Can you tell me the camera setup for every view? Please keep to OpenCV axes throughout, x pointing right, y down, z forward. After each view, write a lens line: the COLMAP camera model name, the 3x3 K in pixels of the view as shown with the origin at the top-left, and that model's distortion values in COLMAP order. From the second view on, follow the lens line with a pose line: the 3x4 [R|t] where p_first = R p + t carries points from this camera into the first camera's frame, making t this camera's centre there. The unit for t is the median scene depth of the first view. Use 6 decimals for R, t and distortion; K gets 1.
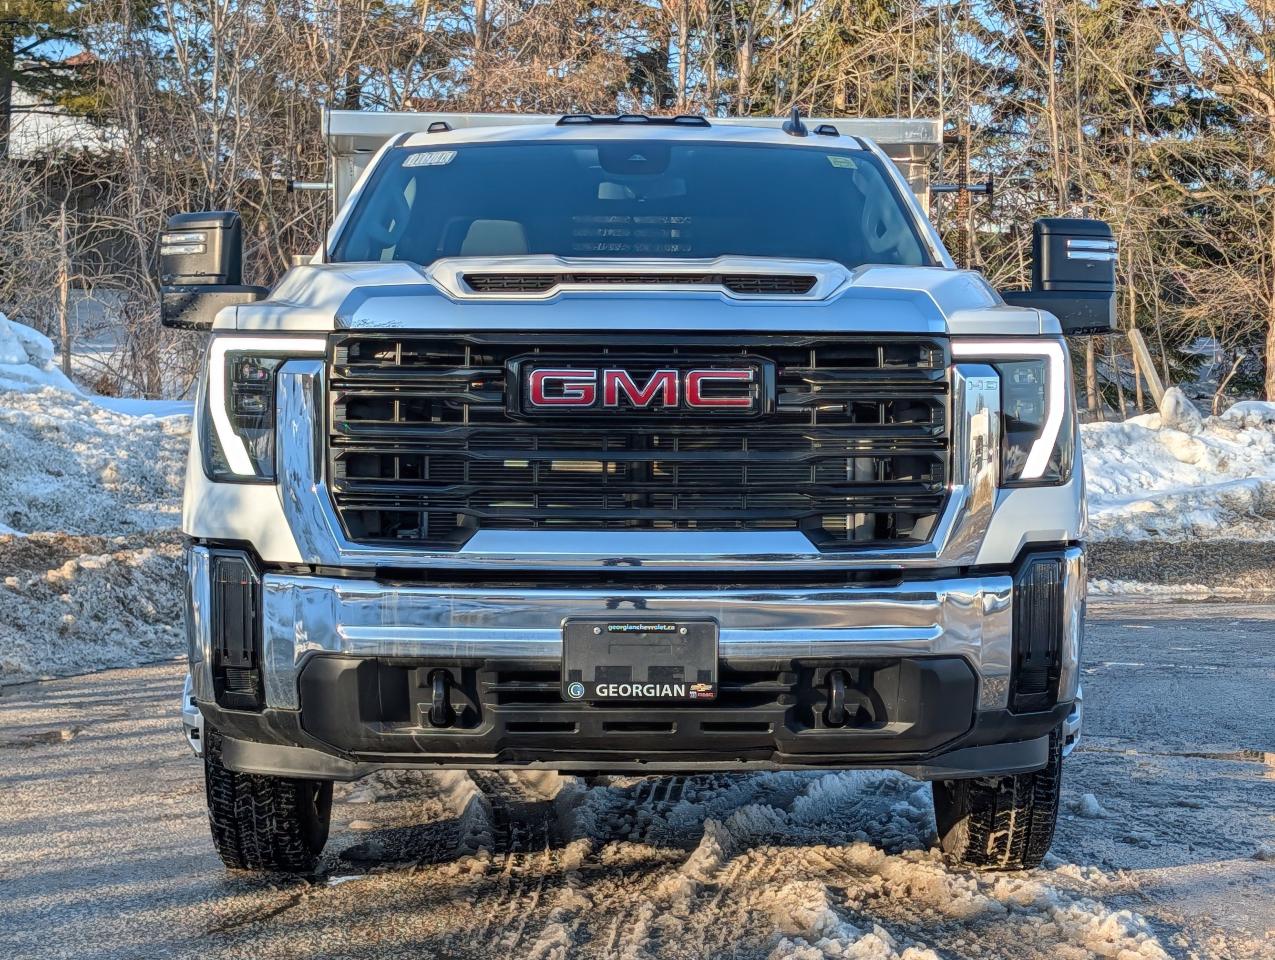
lens RADIAL K [[2334.8, 0, 638.5], [0, 2334.8, 515.0], [0, 0, 1]] dist [0.175129, -0.328737]
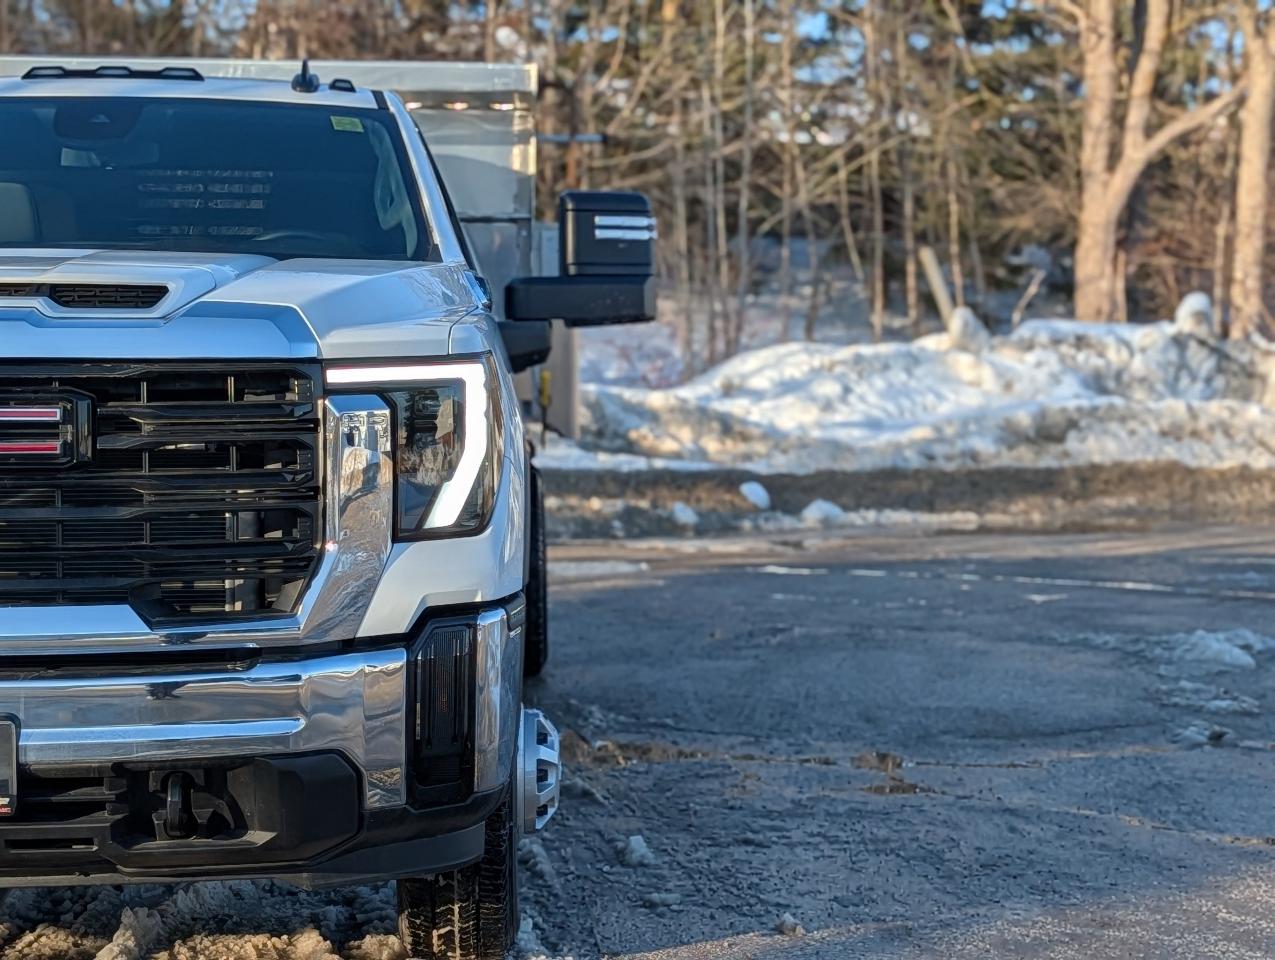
lens RADIAL K [[2174.1, 0, 636.8], [0, 2174.1, 496.2], [0, 0, 1]] dist [0.175184, -0.186423]
pose [[0.999848, -0.007460, 0.015736, 0.213578], [0.006677, 0.998766, 0.049209, -0.061173], [-0.016084, -0.049096, 0.998665, 0.211948]]
